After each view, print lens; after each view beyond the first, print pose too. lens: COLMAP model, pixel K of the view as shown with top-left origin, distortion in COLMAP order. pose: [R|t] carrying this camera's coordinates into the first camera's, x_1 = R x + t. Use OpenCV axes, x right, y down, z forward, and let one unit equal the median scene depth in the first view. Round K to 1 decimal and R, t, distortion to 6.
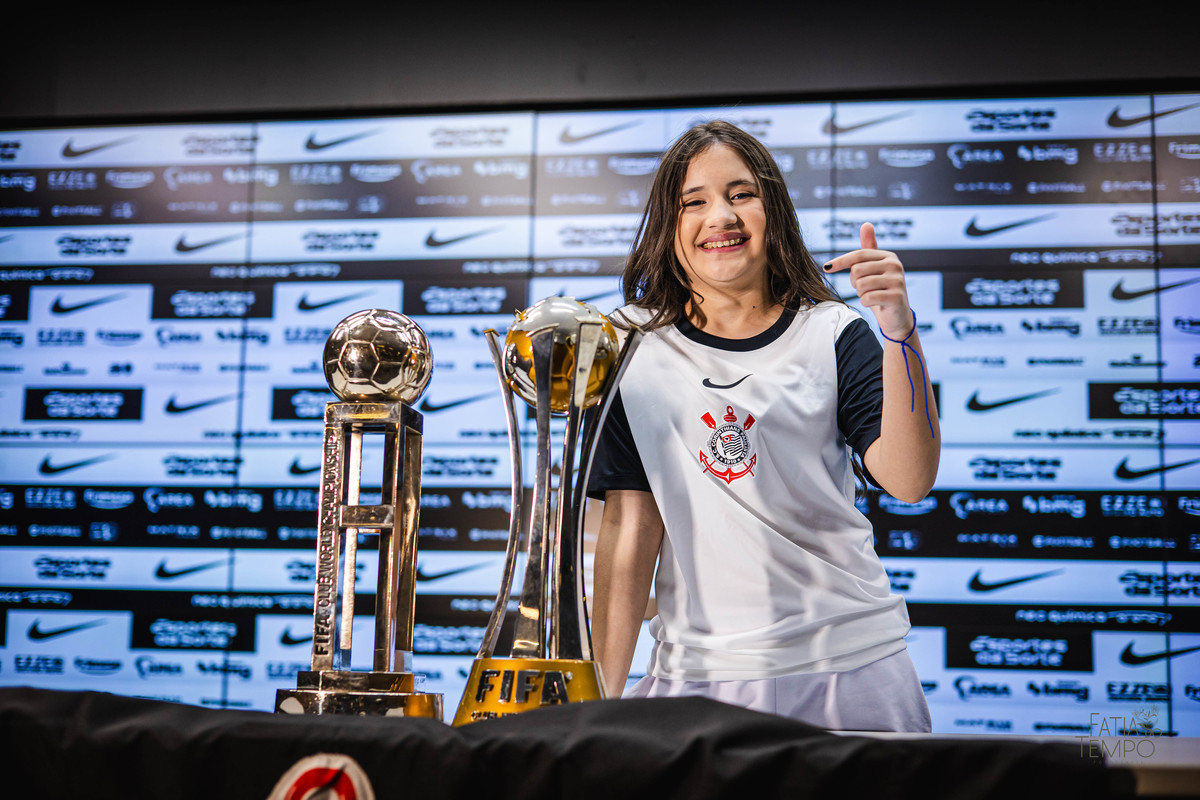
lens RADIAL K [[1844.2, 0, 600.0], [0, 1844.2, 400.0], [0, 0, 1]] dist [0.008152, -0.063138]
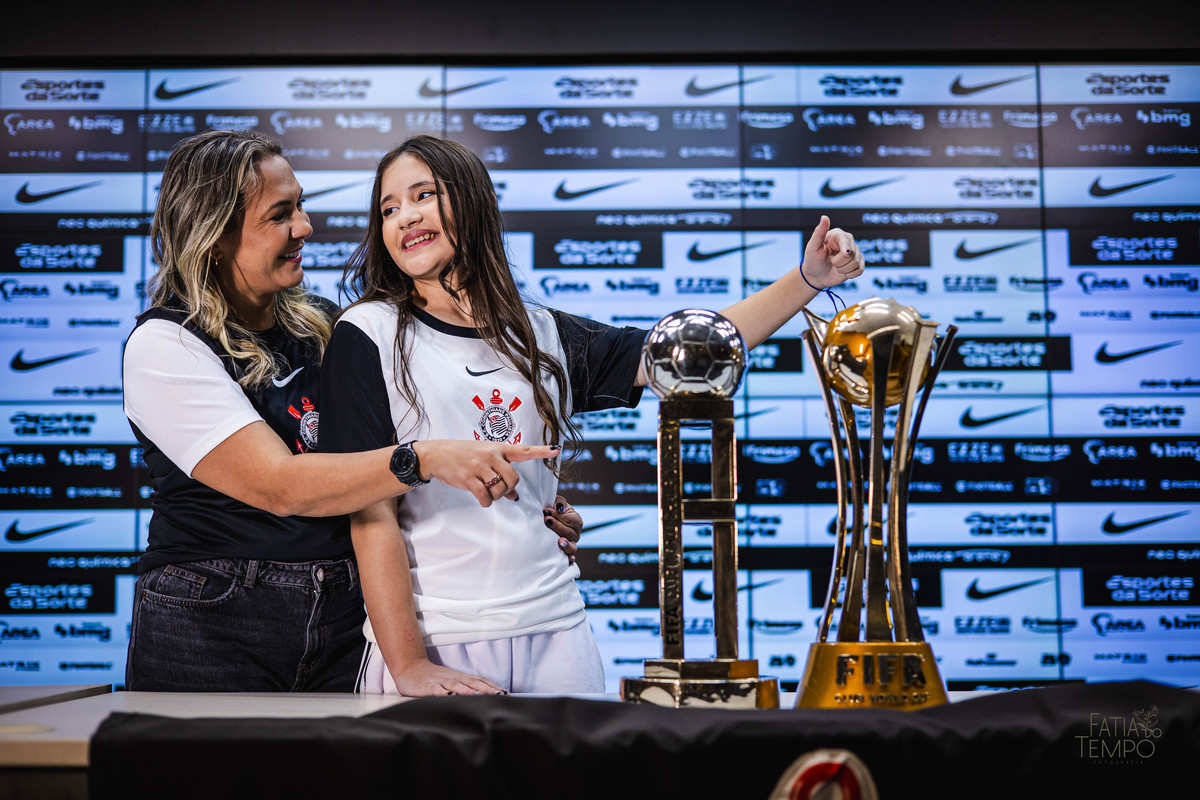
lens RADIAL K [[1791.5, 0, 599.9], [0, 1791.5, 439.1], [0, 0, 1]] dist [0.007628, -0.050473]
pose [[0.980871, -0.012214, 0.194273, -0.128812], [0.003161, 0.998897, 0.046842, 0.000459], [-0.194631, -0.045331, 0.979828, 0.024678]]
